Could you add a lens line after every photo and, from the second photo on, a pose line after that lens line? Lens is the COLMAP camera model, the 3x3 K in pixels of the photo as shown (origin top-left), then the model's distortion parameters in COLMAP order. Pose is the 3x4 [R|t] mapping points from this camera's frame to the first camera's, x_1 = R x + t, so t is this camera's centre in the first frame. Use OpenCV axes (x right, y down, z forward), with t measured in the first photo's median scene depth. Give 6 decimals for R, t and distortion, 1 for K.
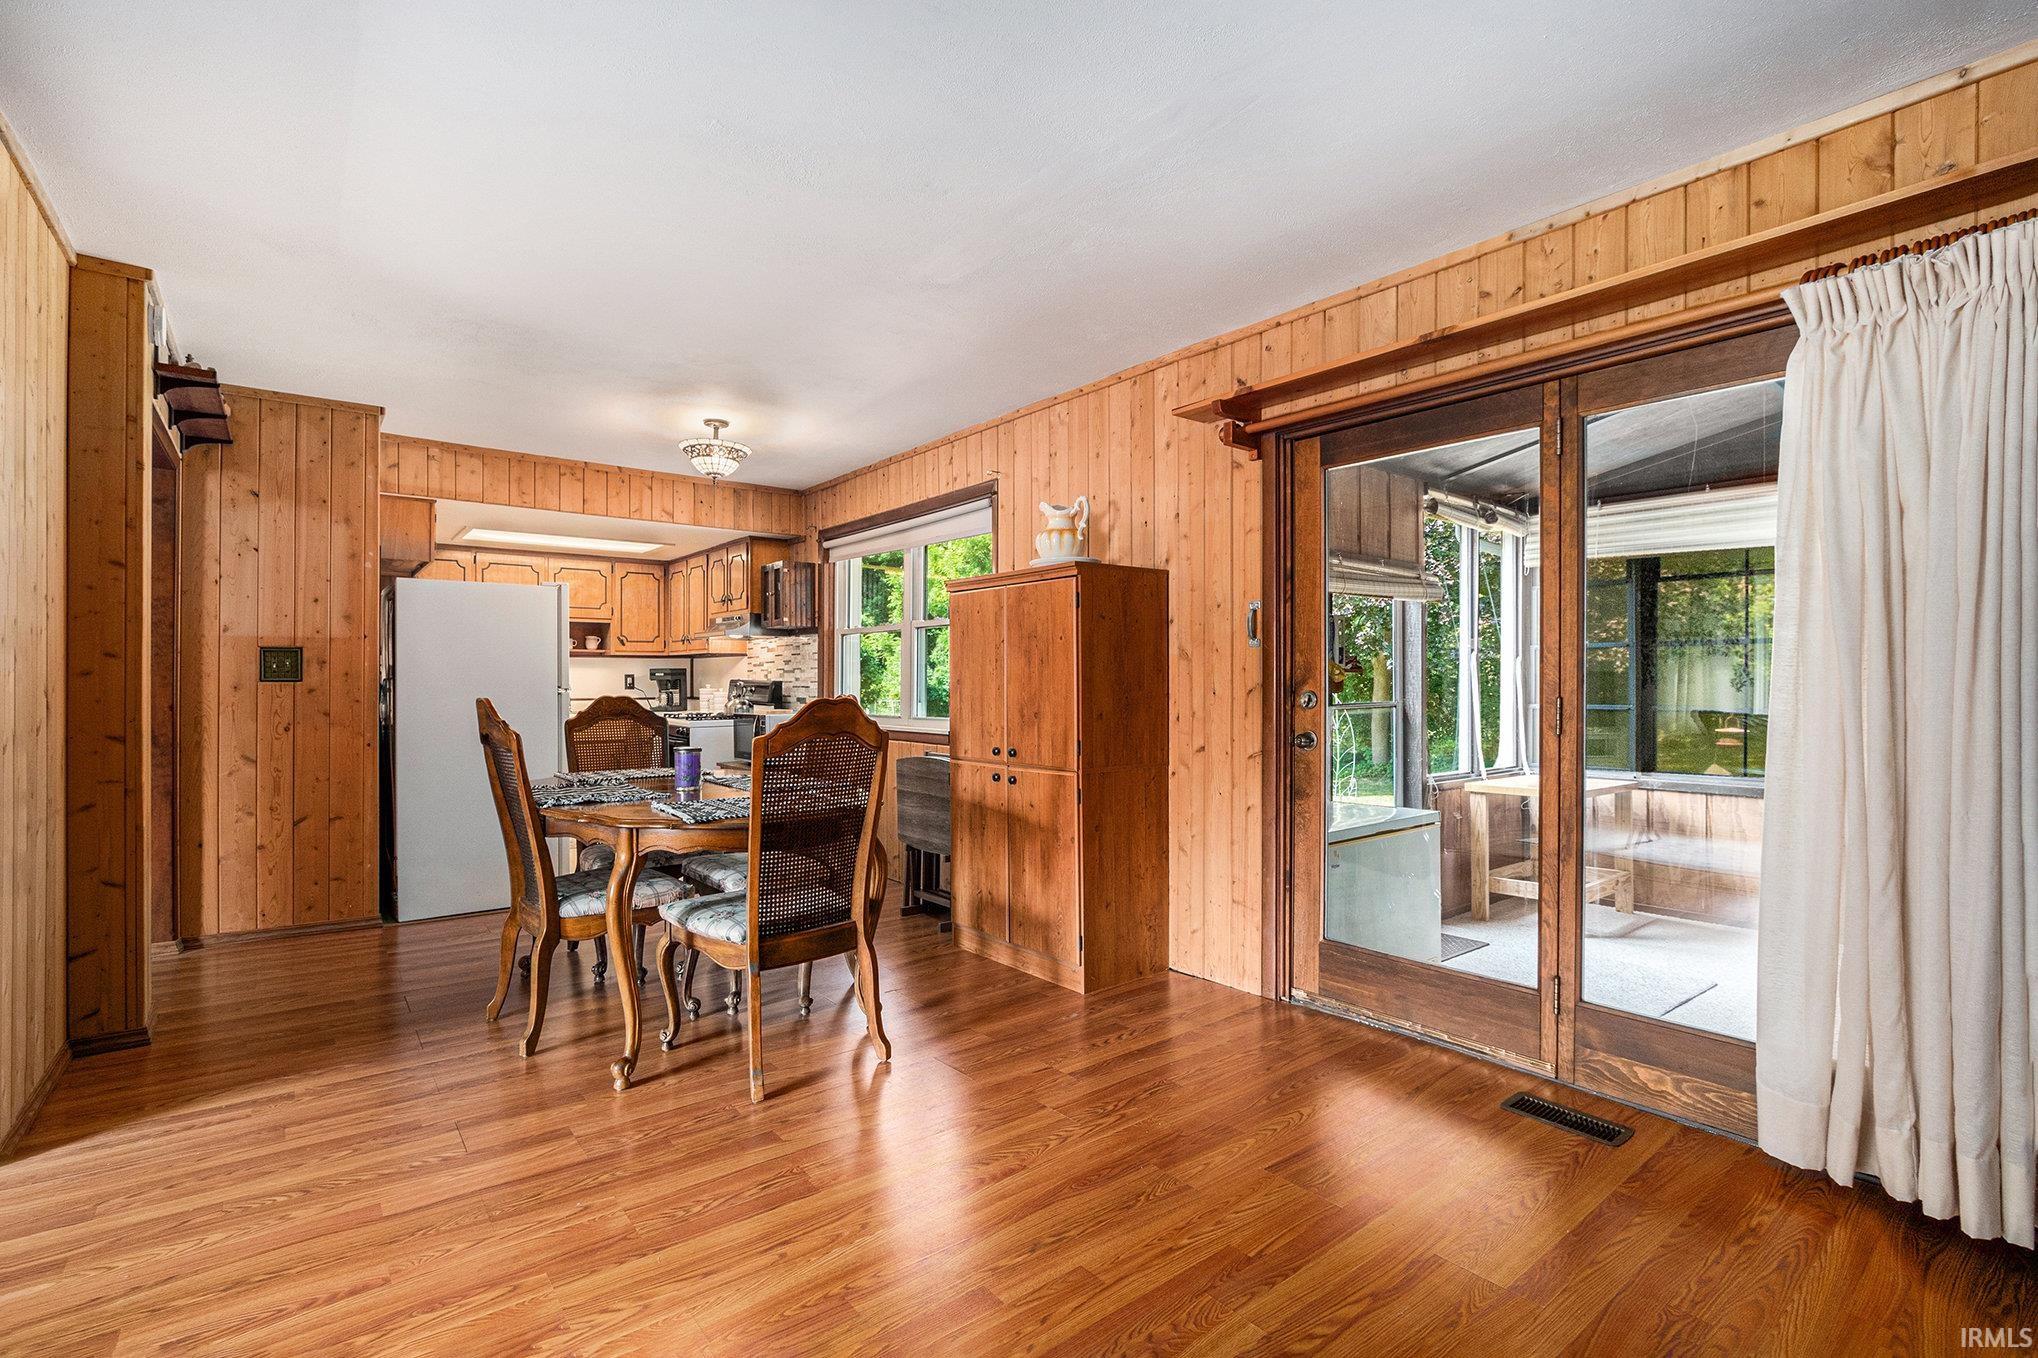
lens RADIAL K [[949.2, 0, 1014.2], [0, 949.2, 674.6], [0, 0, 1]] dist [-0.013969, 0.000115]
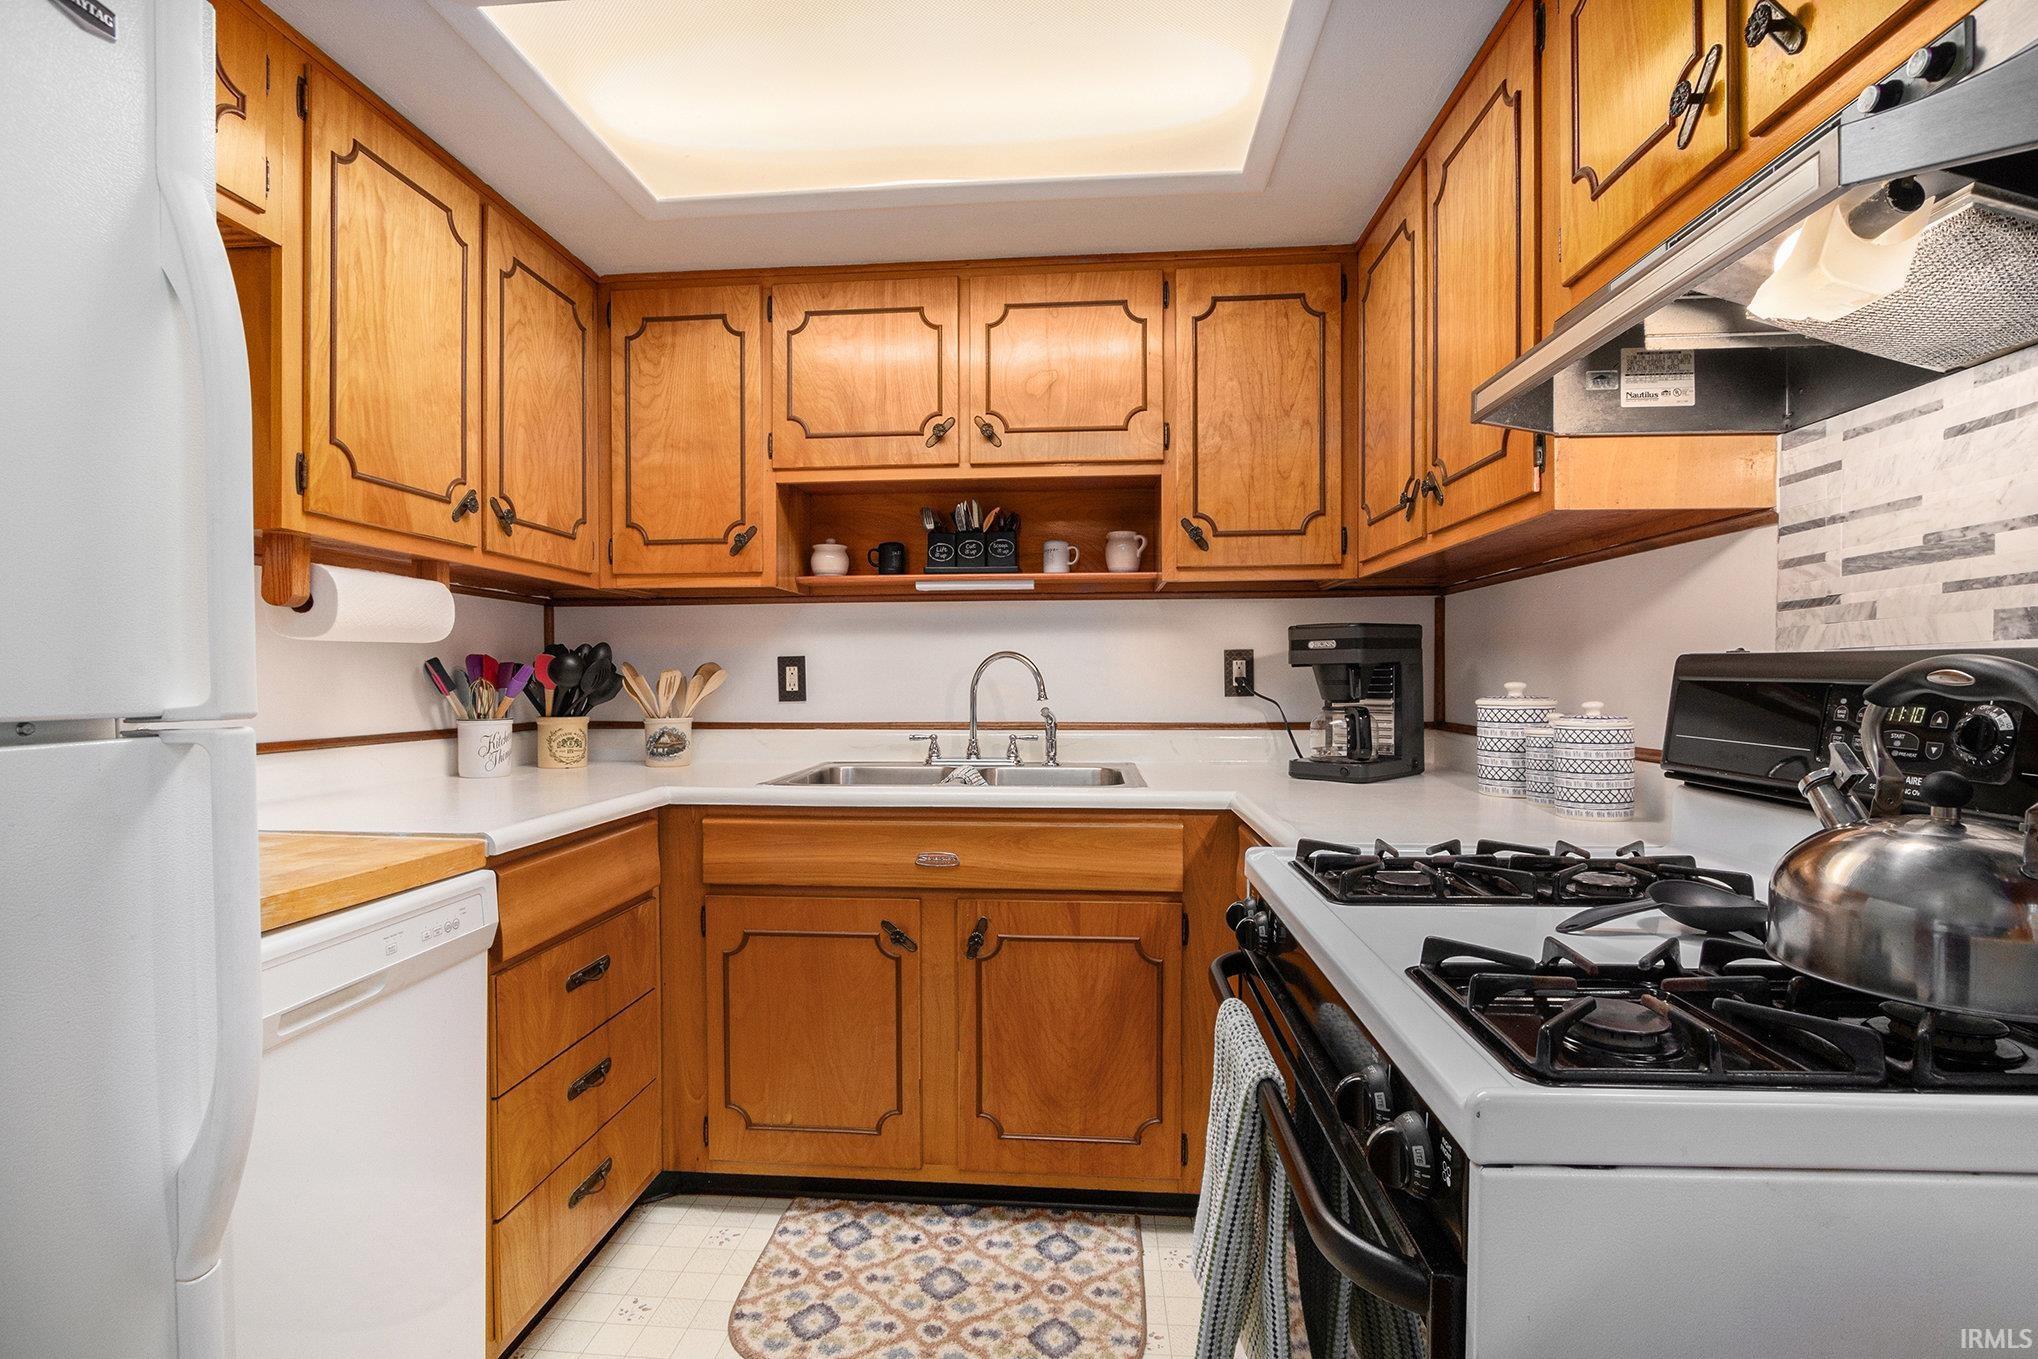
lens RADIAL K [[949.2, 0, 1013.2], [0, 949.2, 668.7], [0, 0, 1]] dist [-0.013969, 0.000115]
pose [[0.740870, -0.003483, -0.671640, -0.255701], [0.002381, 0.999994, -0.002560, 0.007276], [0.671645, 0.000297, 0.740873, 0.735635]]
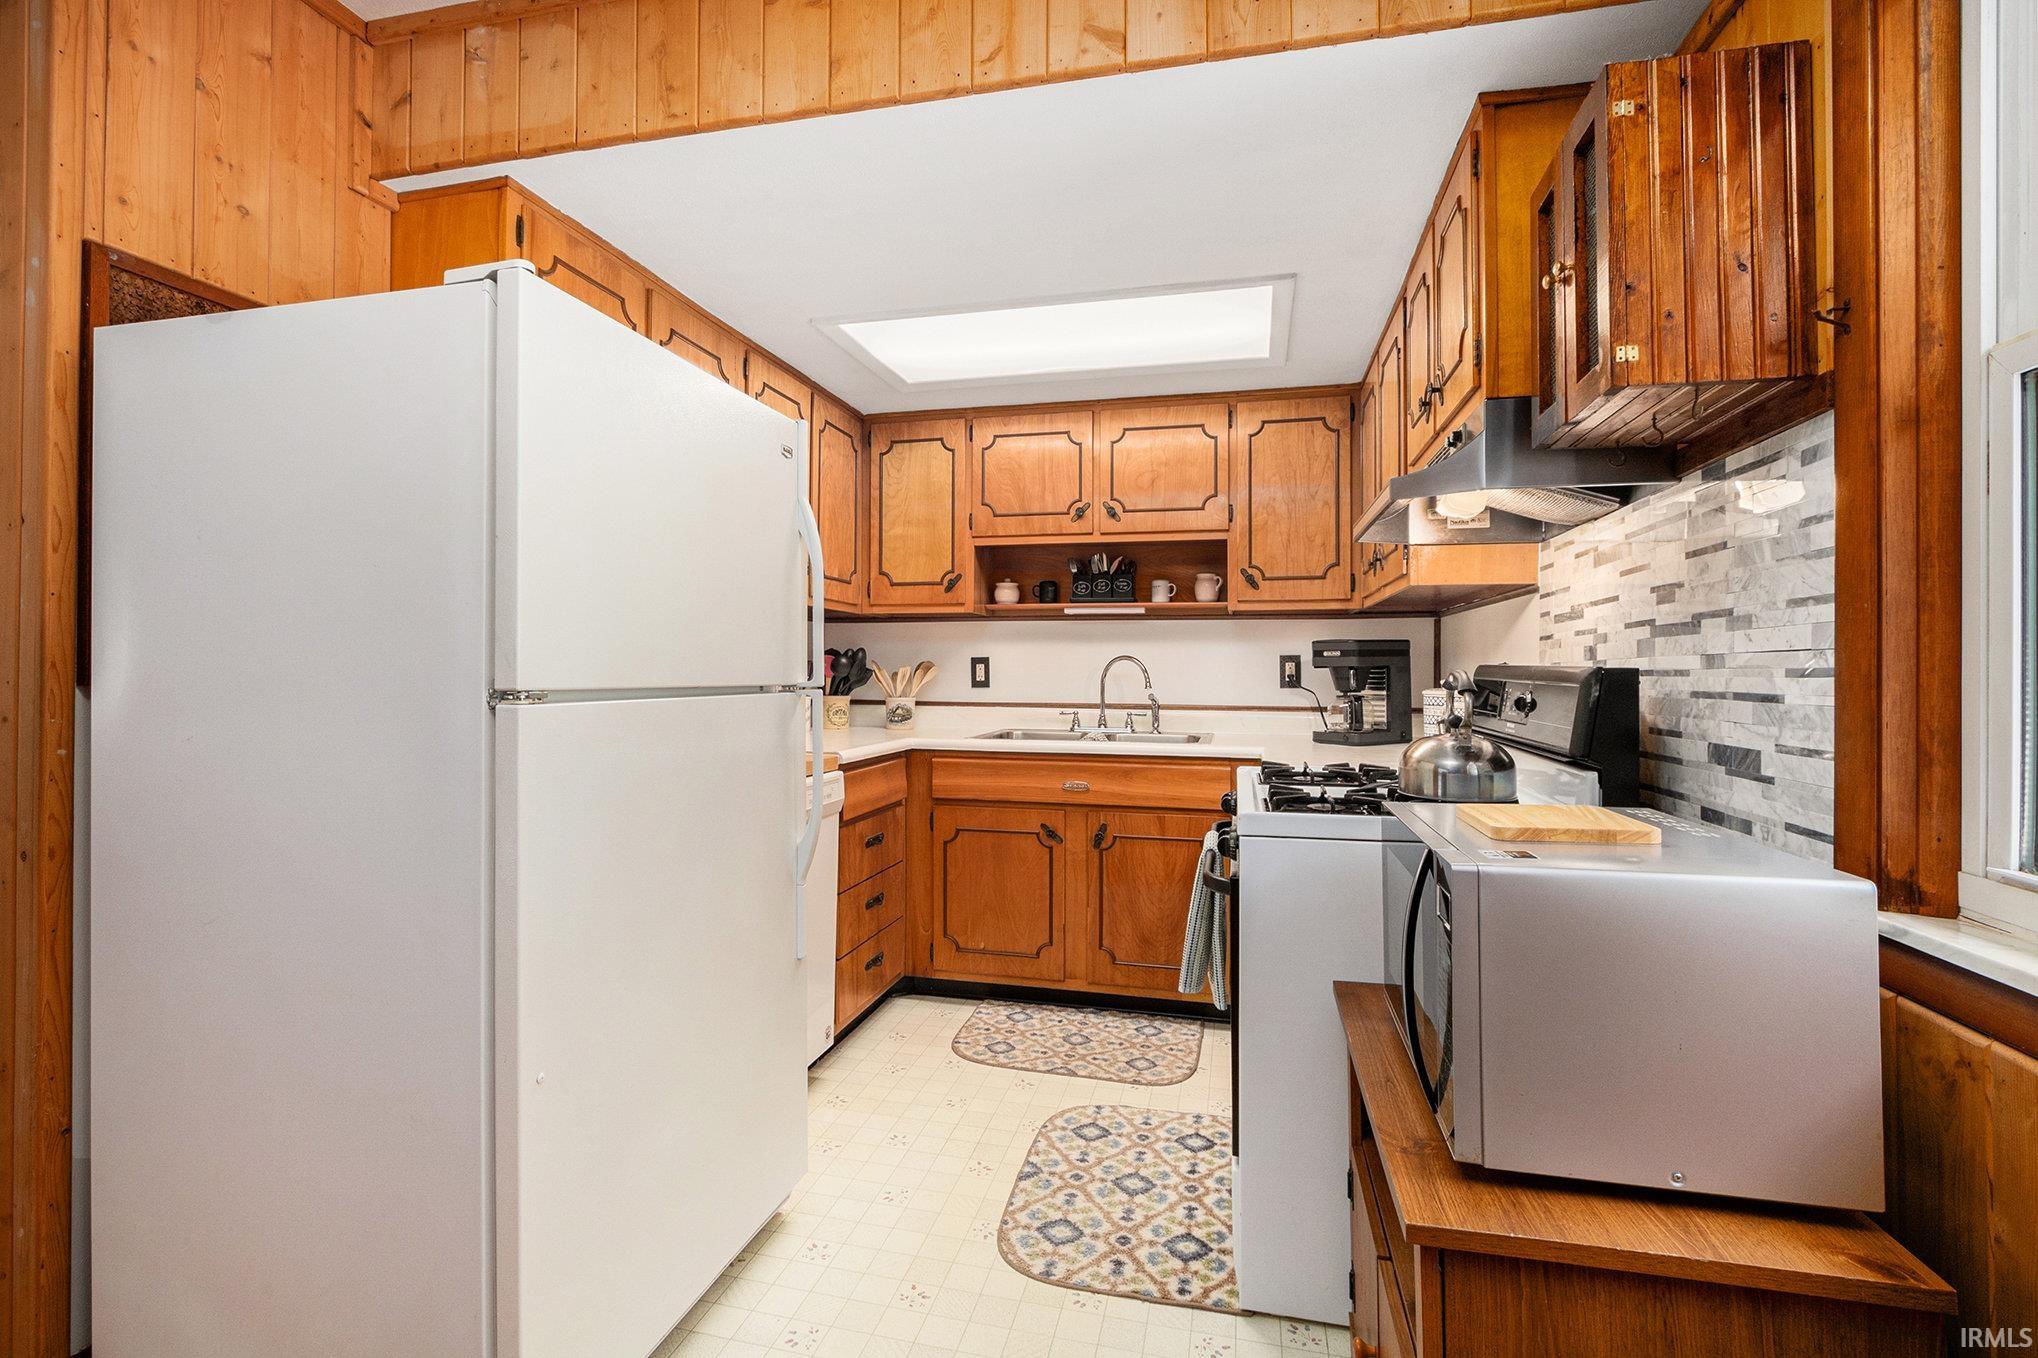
lens RADIAL K [[949.2, 0, 997.1], [0, 949.2, 643.6], [0, 0, 1]] dist [-0.013969, 0.000115]
pose [[0.611949, -0.013893, -0.790775, -0.135263], [-0.005970, 0.999736, -0.022184, 0.005515], [0.790875, 0.018296, 0.611704, 0.629697]]
